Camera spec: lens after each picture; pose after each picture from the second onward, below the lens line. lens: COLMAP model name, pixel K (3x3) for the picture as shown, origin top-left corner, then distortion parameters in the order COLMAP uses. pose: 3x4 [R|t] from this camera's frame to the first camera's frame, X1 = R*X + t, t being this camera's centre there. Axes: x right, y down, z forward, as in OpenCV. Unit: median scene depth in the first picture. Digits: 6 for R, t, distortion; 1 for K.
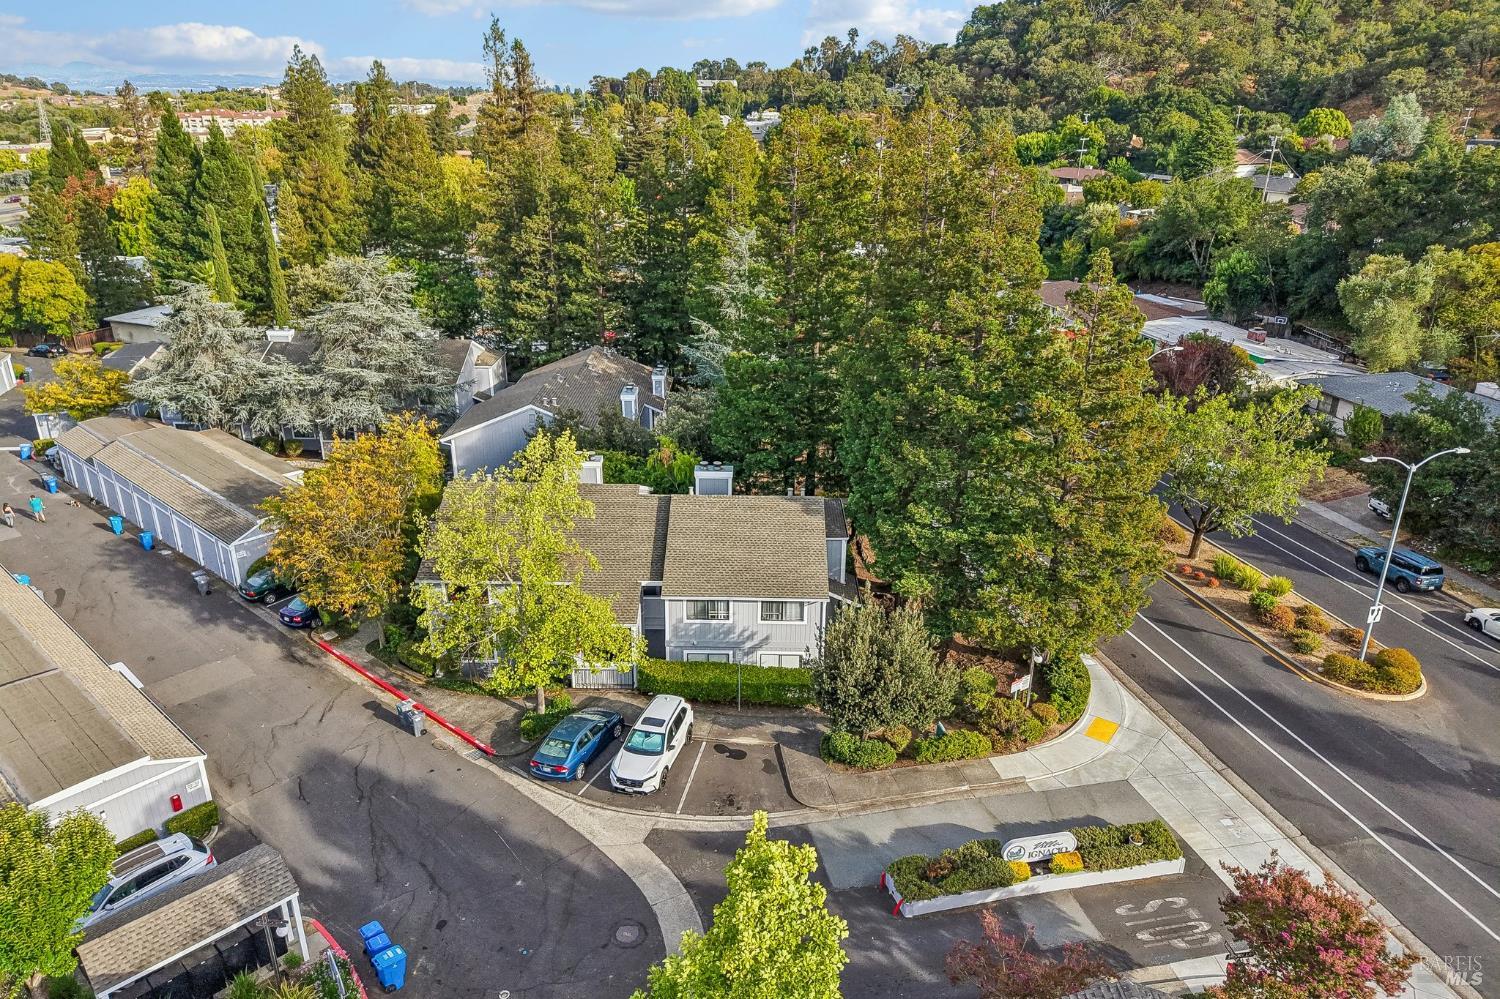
lens RADIAL K [[1002.2, 0, 750.0], [0, 1002.2, 499.5], [0, 0, 1]] dist [0.010882, -0.004582]
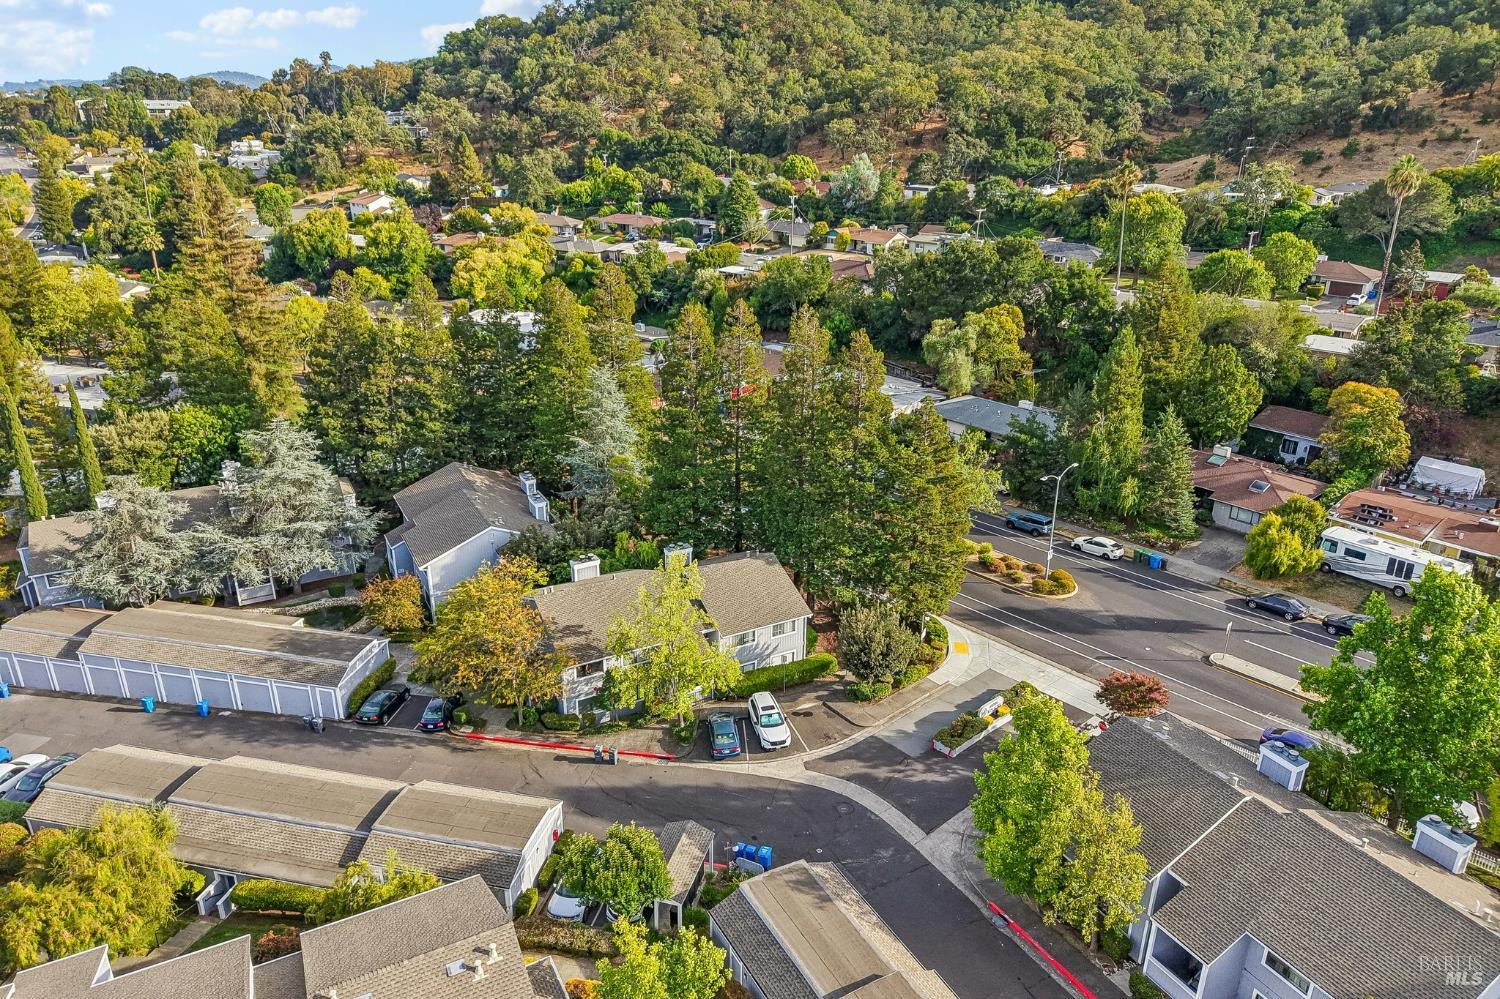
lens RADIAL K [[994.5, 0, 750.0], [0, 994.5, 499.5], [0, 0, 1]] dist [0.051612, -0.079132]
pose [[0.873517, -0.184098, 0.450639, -0.629743], [0.182711, 0.982042, 0.047022, -0.160895], [-0.451203, 0.041262, 0.891467, -0.386015]]
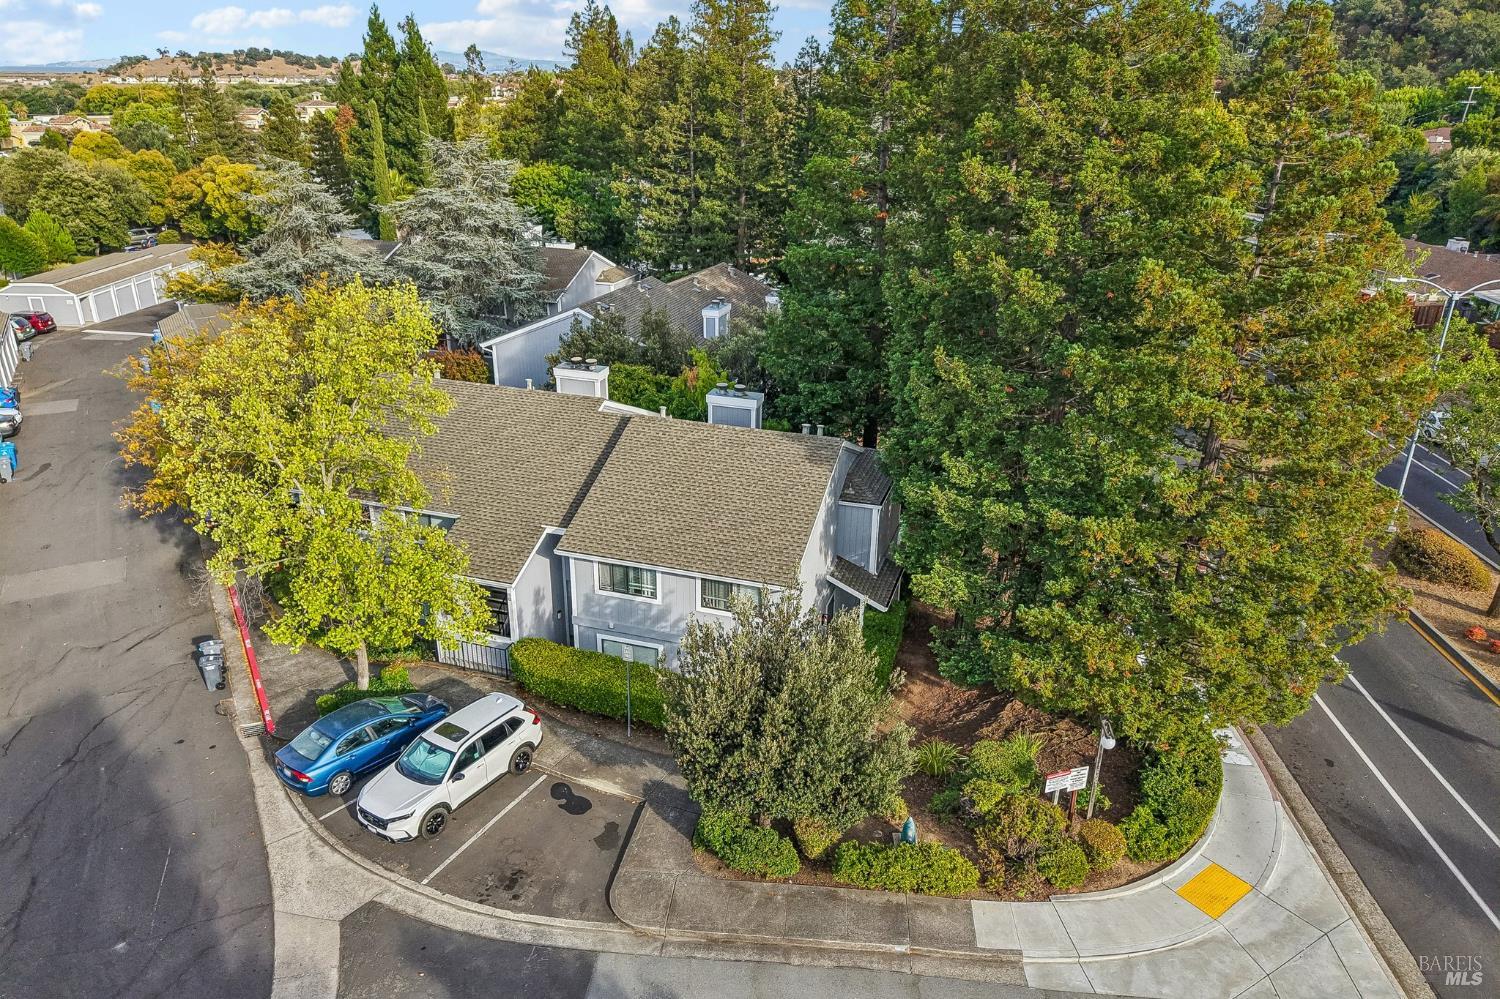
lens RADIAL K [[1009.5, 0, 750.0], [0, 1009.5, 499.5], [0, 0, 1]] dist [-0.004428, 0.005945]
pose [[0.953935, 0.116654, -0.276405, 0.194538], [-0.113112, 0.993165, 0.028781, 0.024185], [0.277873, 0.003809, 0.960610, 0.326846]]
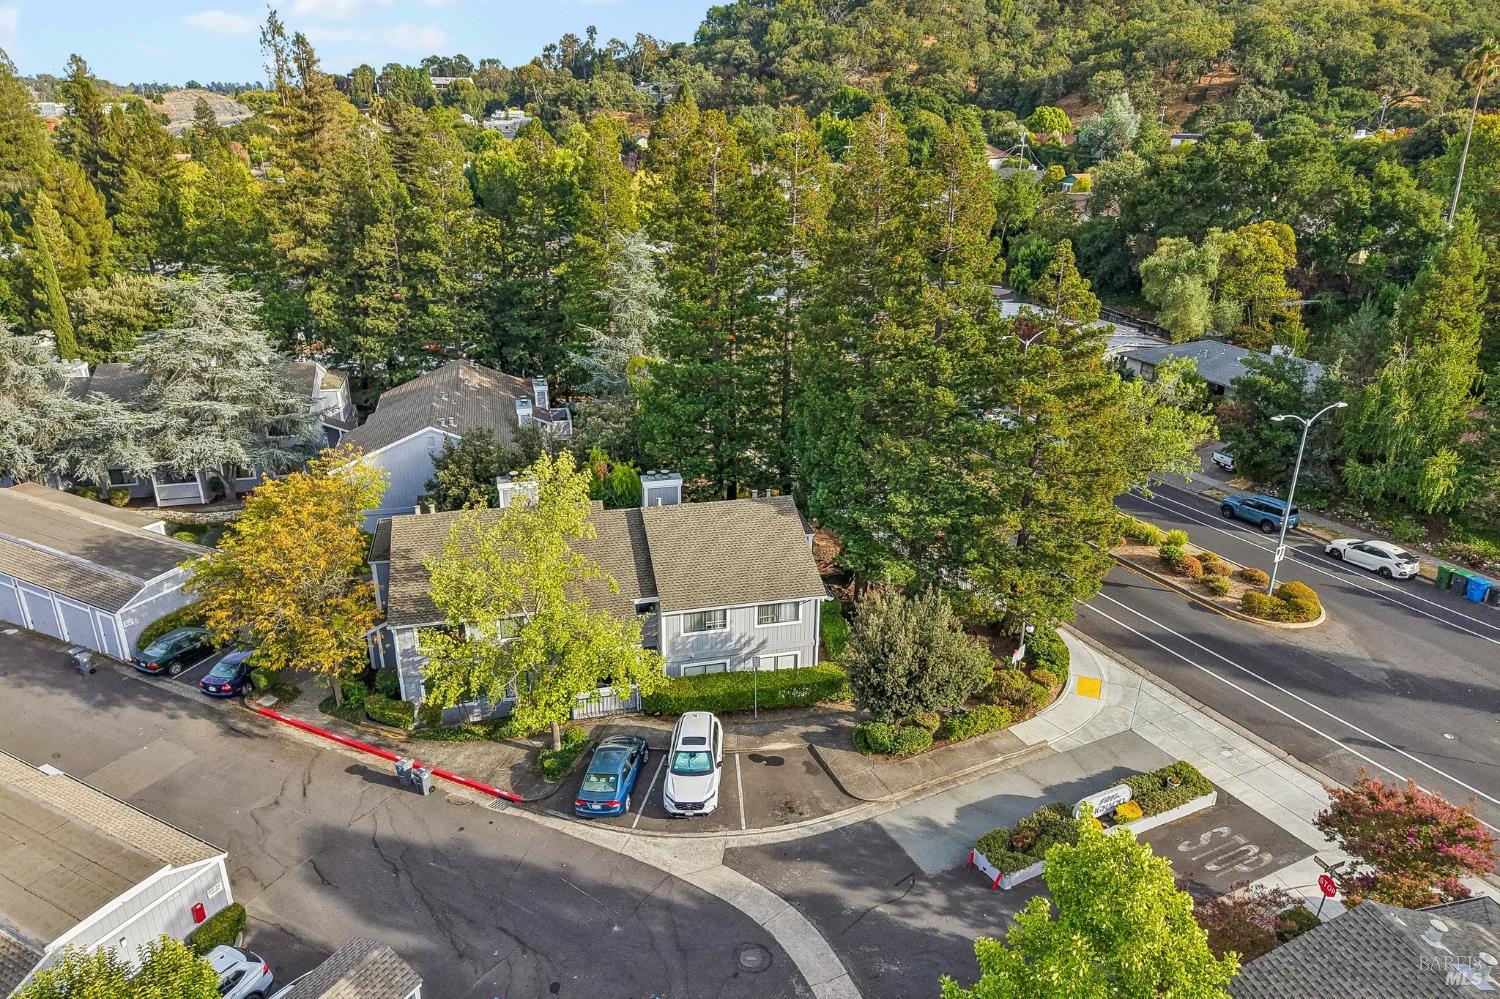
lens RADIAL K [[1002.2, 0, 750.0], [0, 1002.2, 499.5], [0, 0, 1]] dist [0.010882, -0.004582]
pose [[0.968838, -0.092324, 0.229845, -0.190092], [0.091945, 0.995687, 0.012382, -0.014460], [-0.229996, 0.009136, 0.973149, 0.028944]]
